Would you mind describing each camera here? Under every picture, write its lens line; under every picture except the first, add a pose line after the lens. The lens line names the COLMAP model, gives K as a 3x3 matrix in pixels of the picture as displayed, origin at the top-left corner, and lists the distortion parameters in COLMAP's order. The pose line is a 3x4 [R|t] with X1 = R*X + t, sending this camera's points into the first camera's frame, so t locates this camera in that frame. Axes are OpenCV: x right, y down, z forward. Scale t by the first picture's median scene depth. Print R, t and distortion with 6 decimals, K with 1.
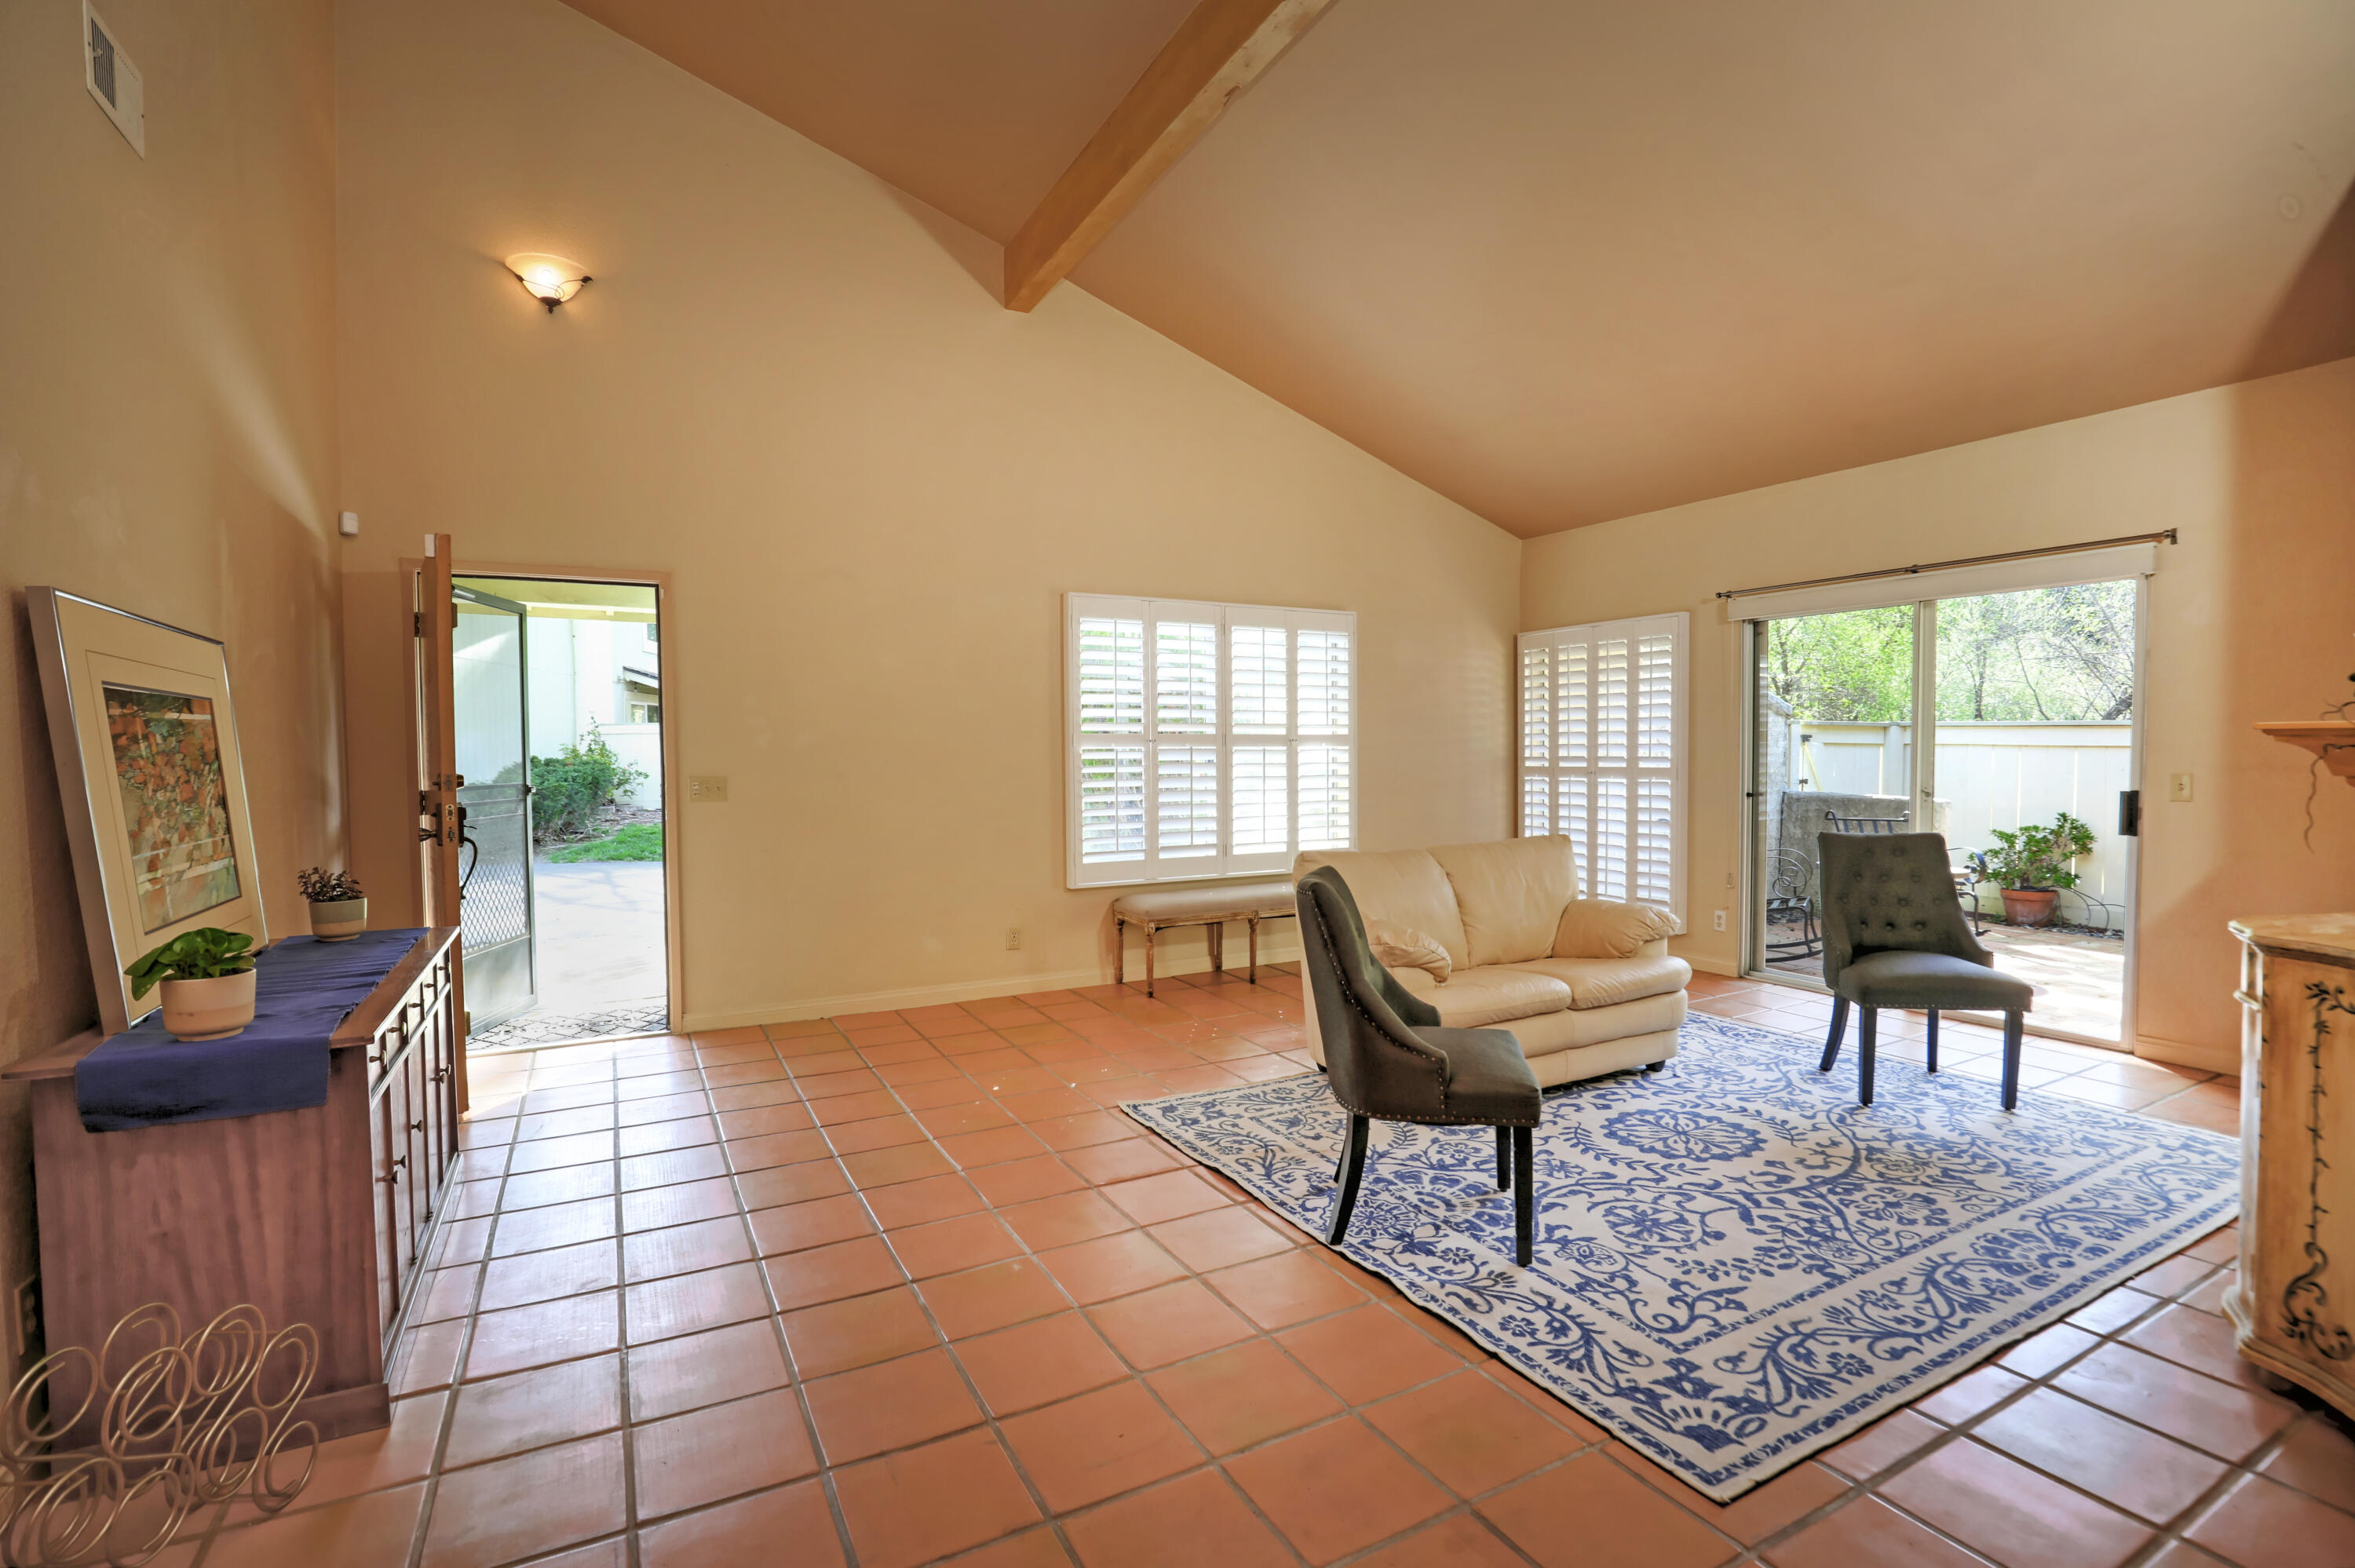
lens RADIAL K [[1092.6, 0, 1215.0], [0, 1092.6, 776.3], [0, 0, 1]] dist [-0.020058, 0.000222]
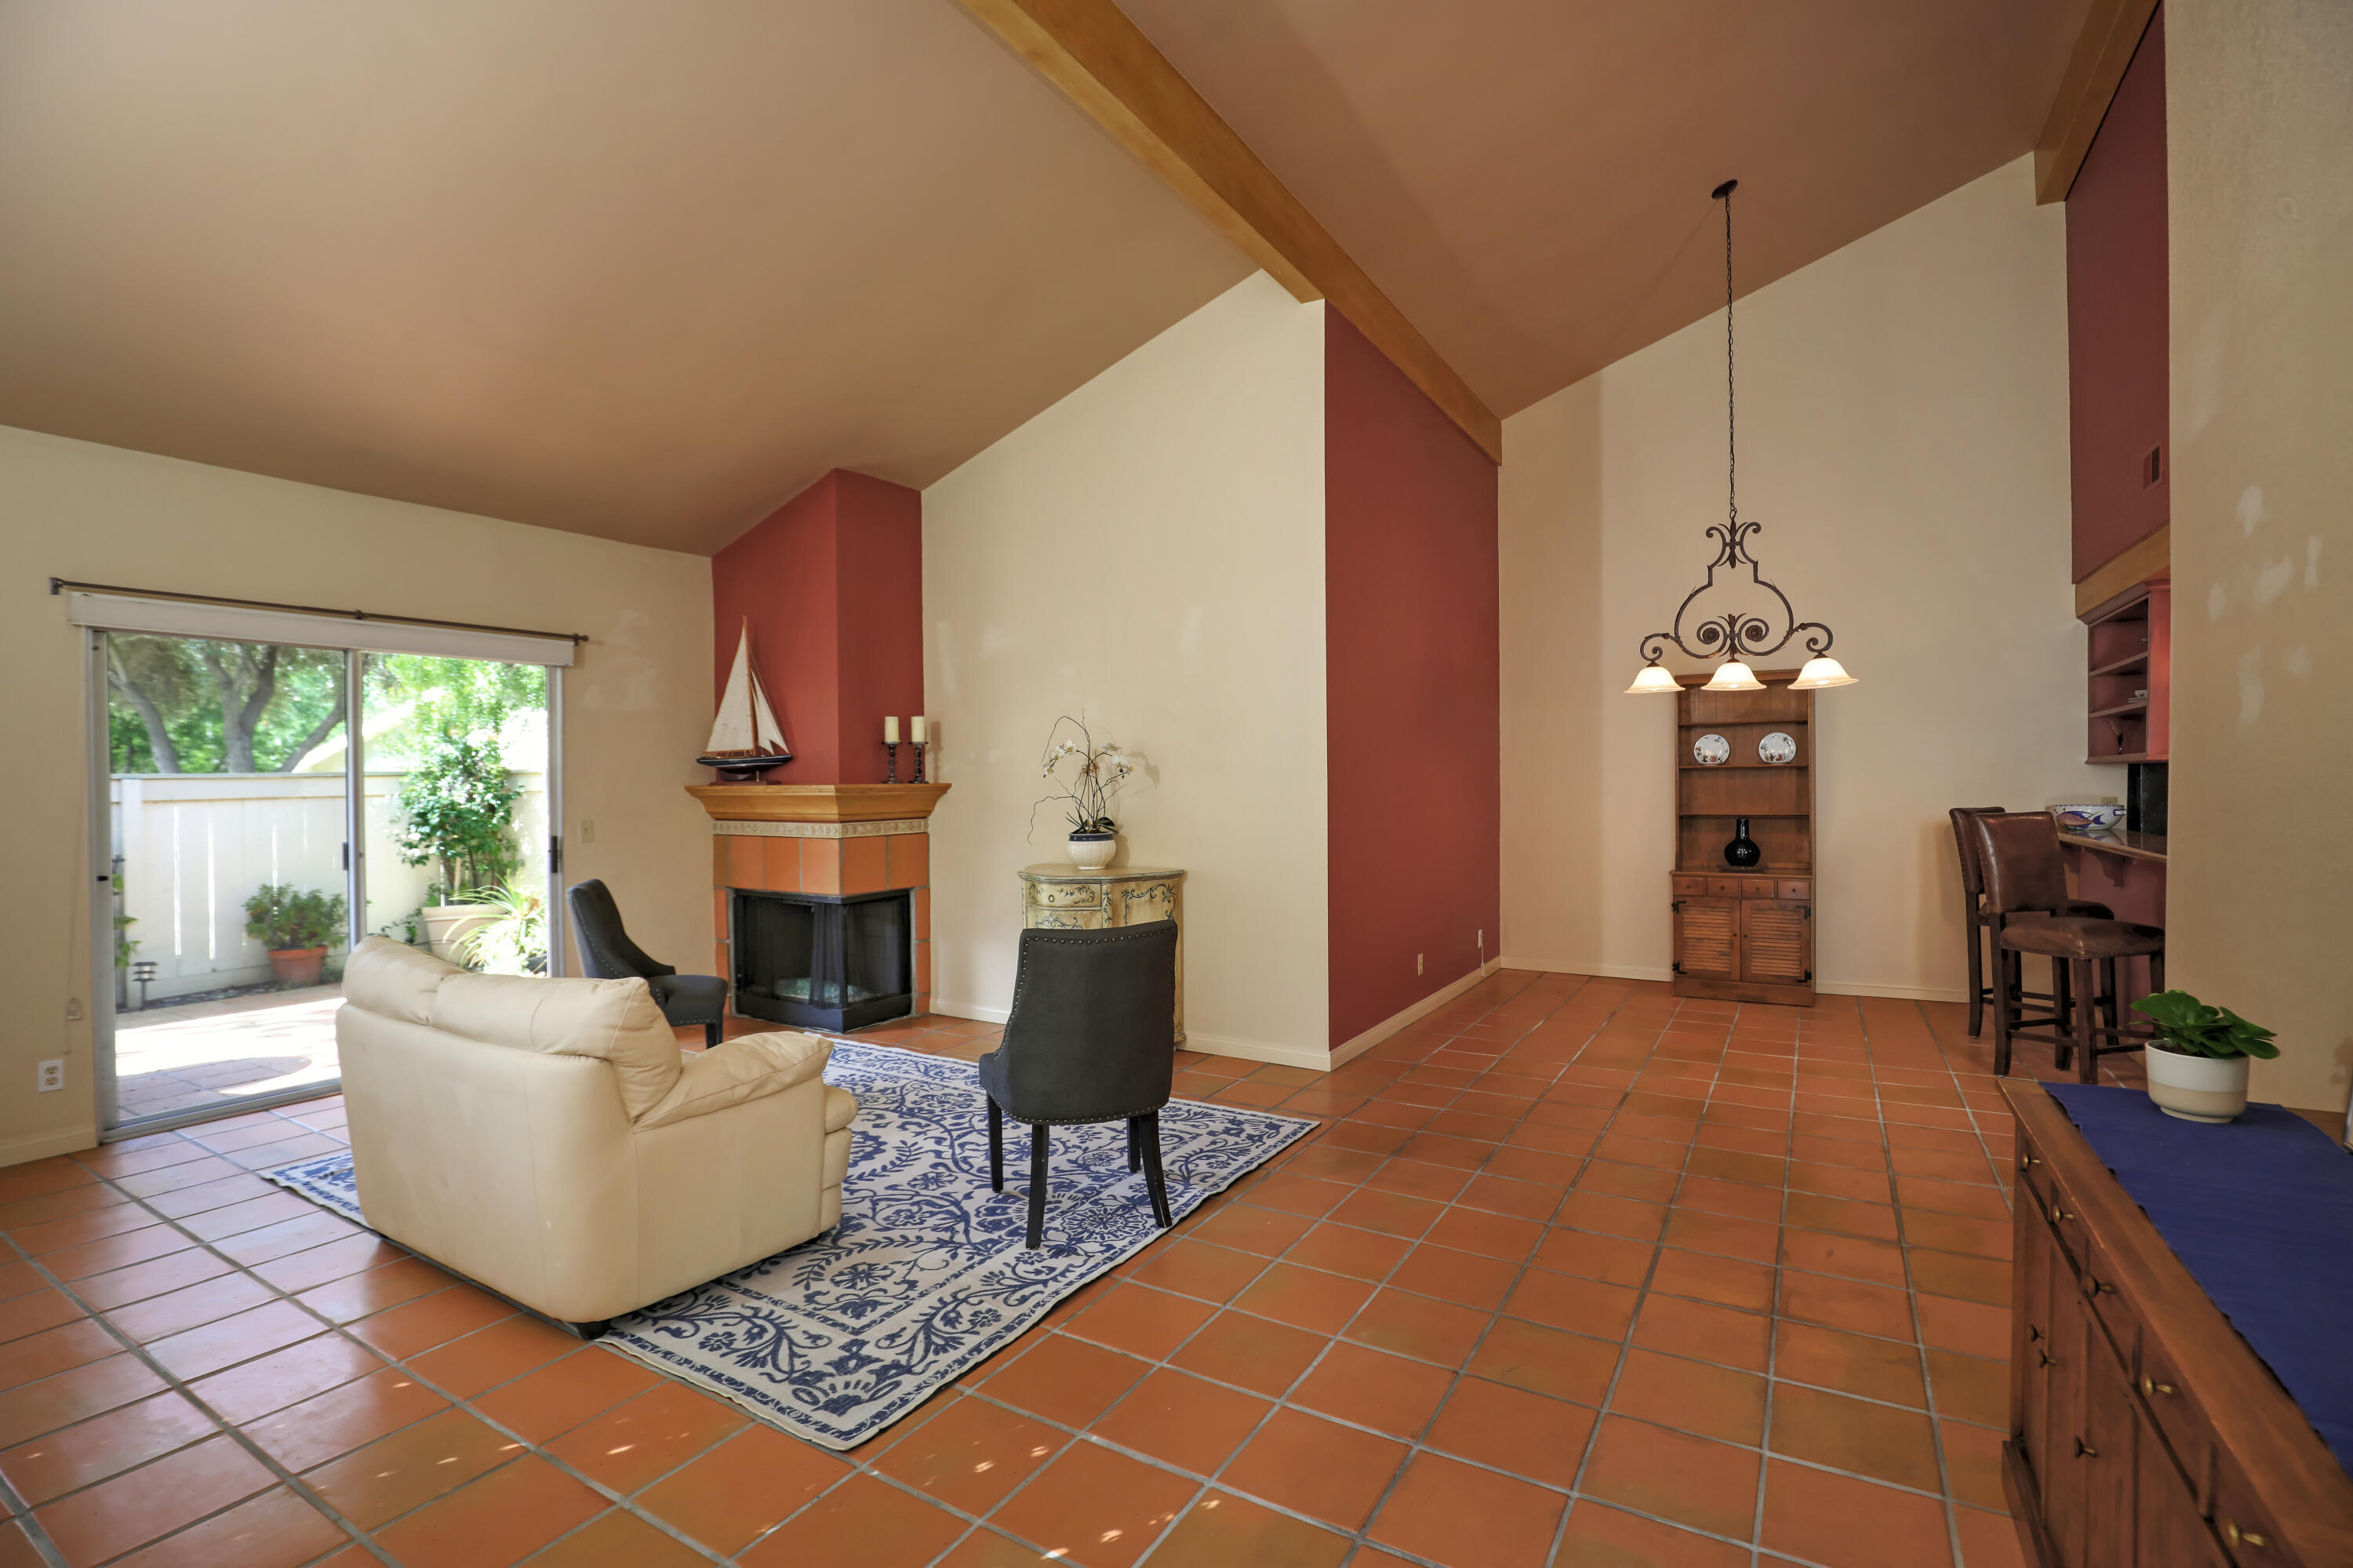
lens RADIAL K [[1103.3, 0, 1149.8], [0, 1103.3, 793.5], [0, 0, 1]] dist [-0.032253, 0.000140]
pose [[-0.482918, -0.003323, 0.875659, -0.870623], [0.033001, 0.999213, 0.021992, -0.062181], [-0.875044, 0.039518, -0.482428, 1.481170]]
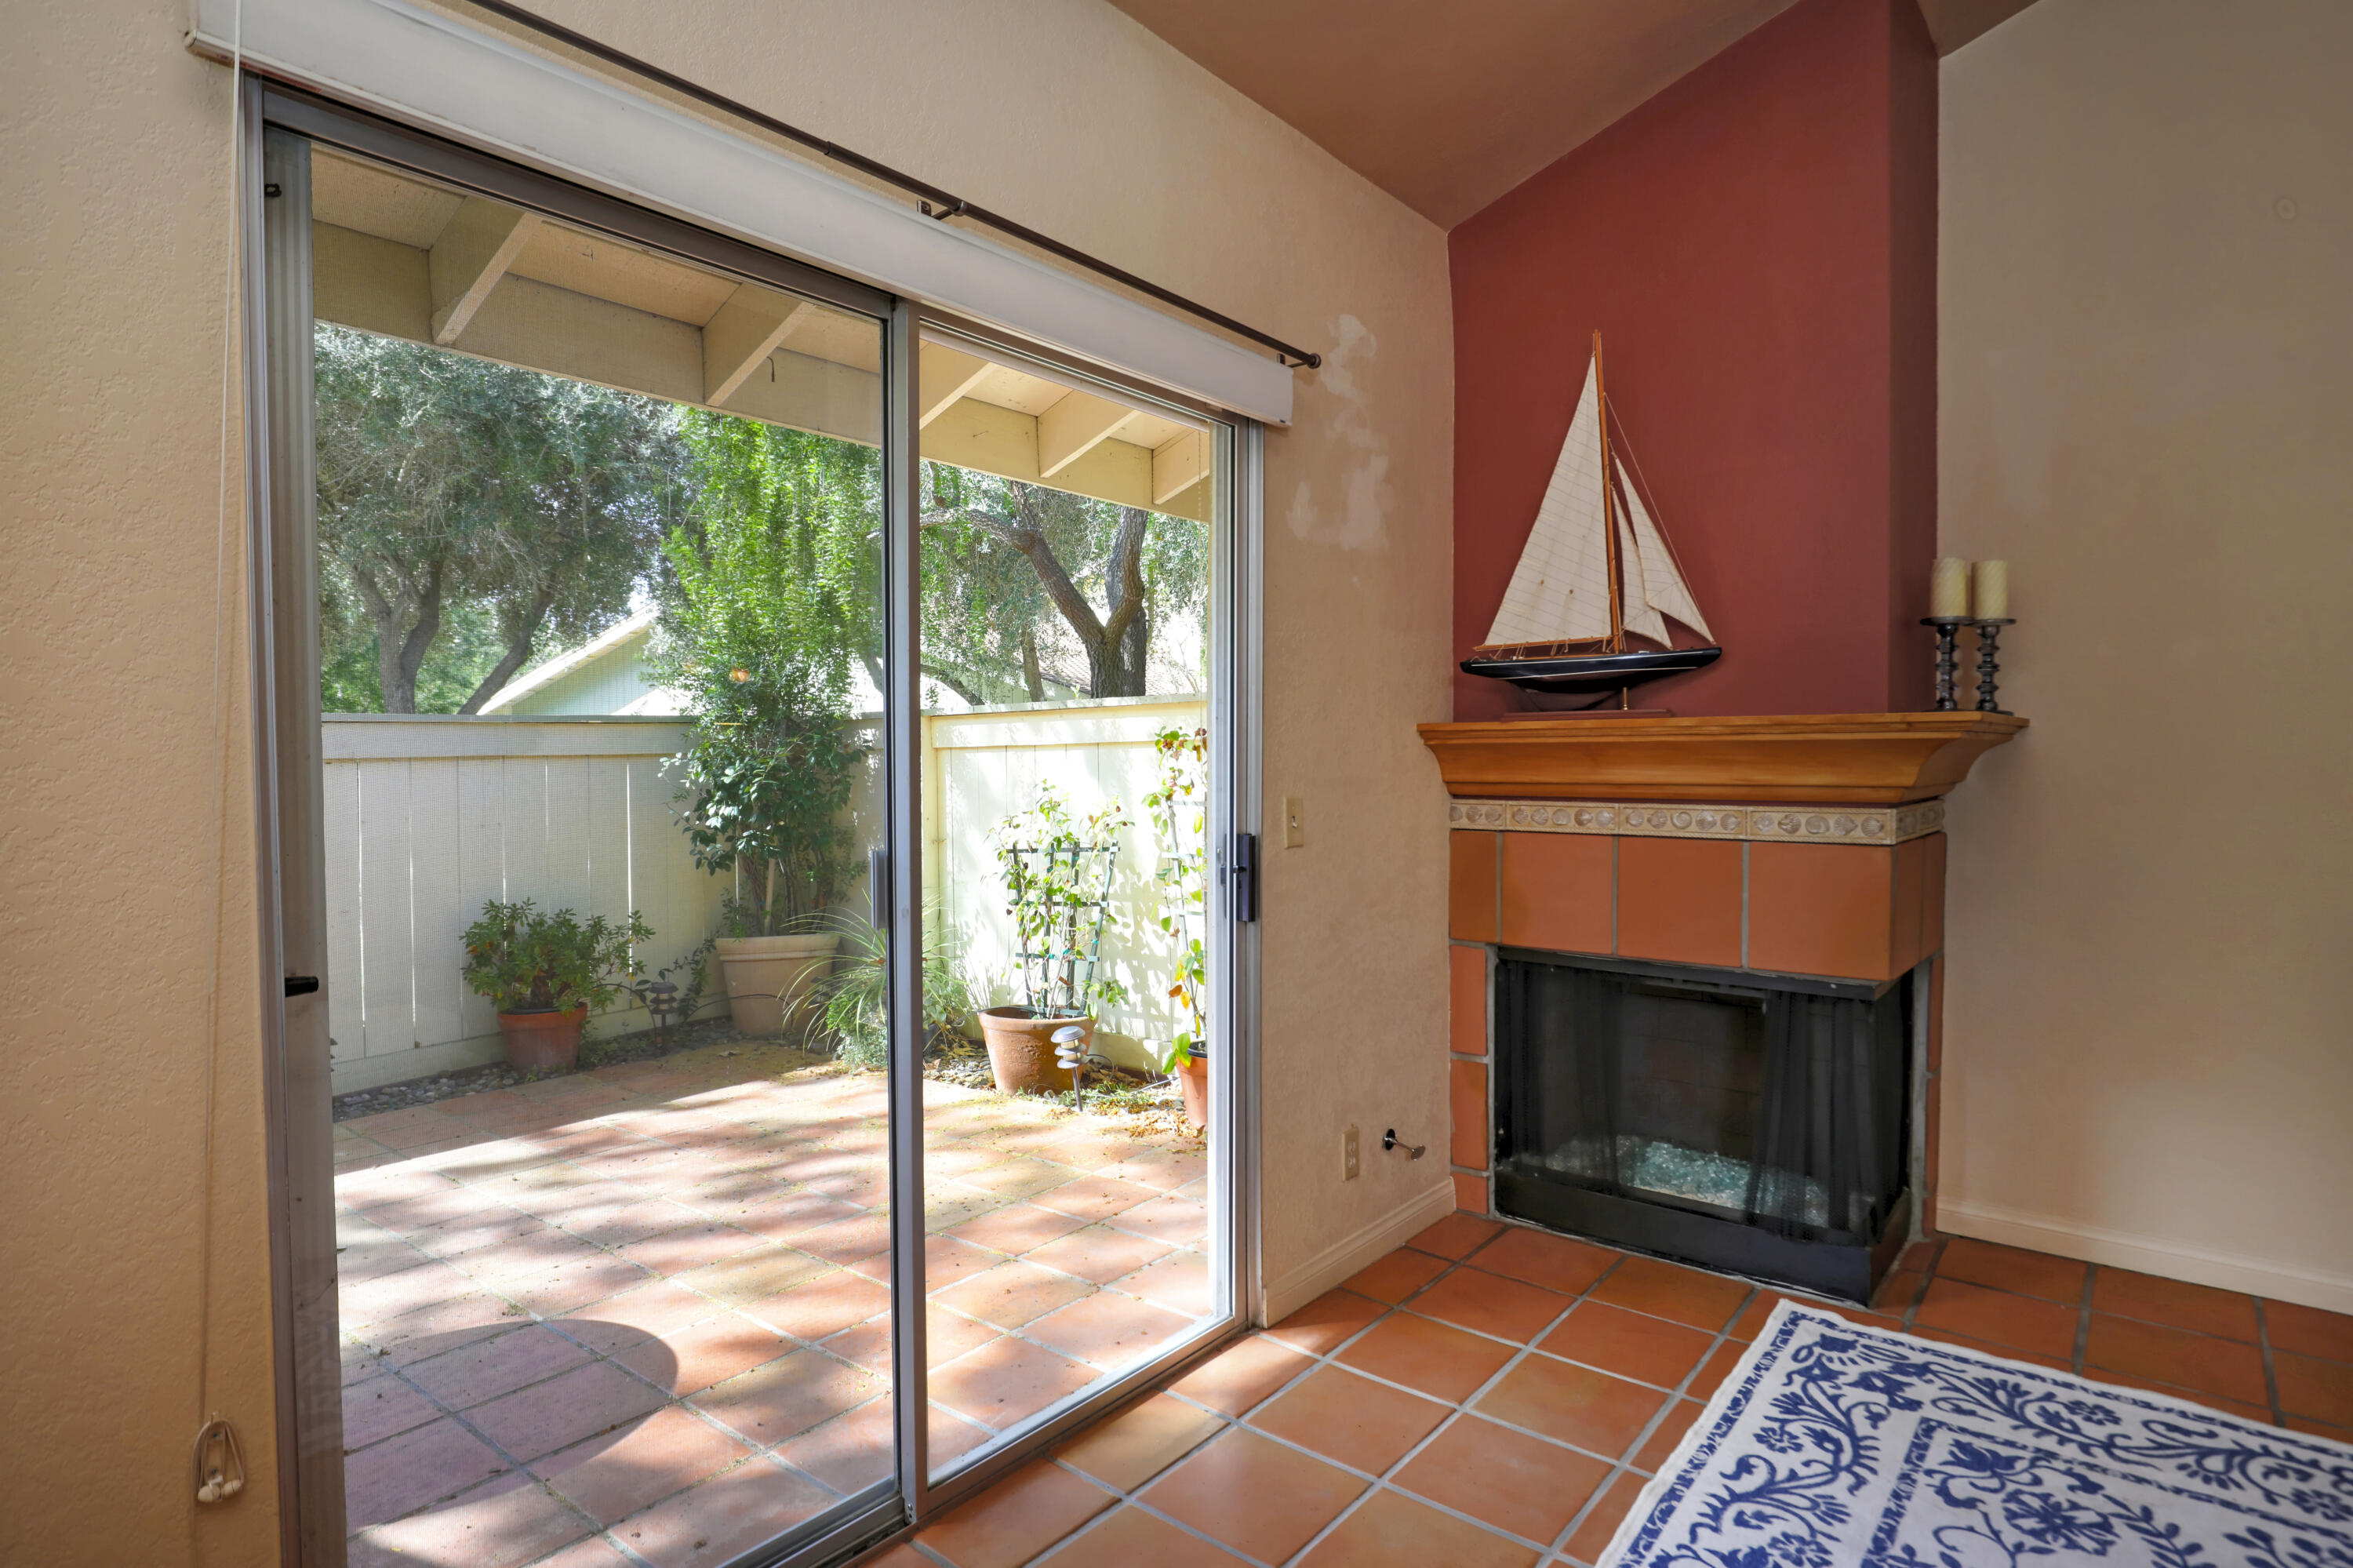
lens RADIAL K [[1246.1, 0, 1108.7], [0, 1246.1, 804.1], [0, 0, 1]] dist [-0.018361, 0.000796]
pose [[-0.341712, -0.029312, 0.939348, 0.445633], [0.032672, 0.998539, 0.043045, -0.045313], [-0.939237, 0.045400, -0.340255, 1.867005]]
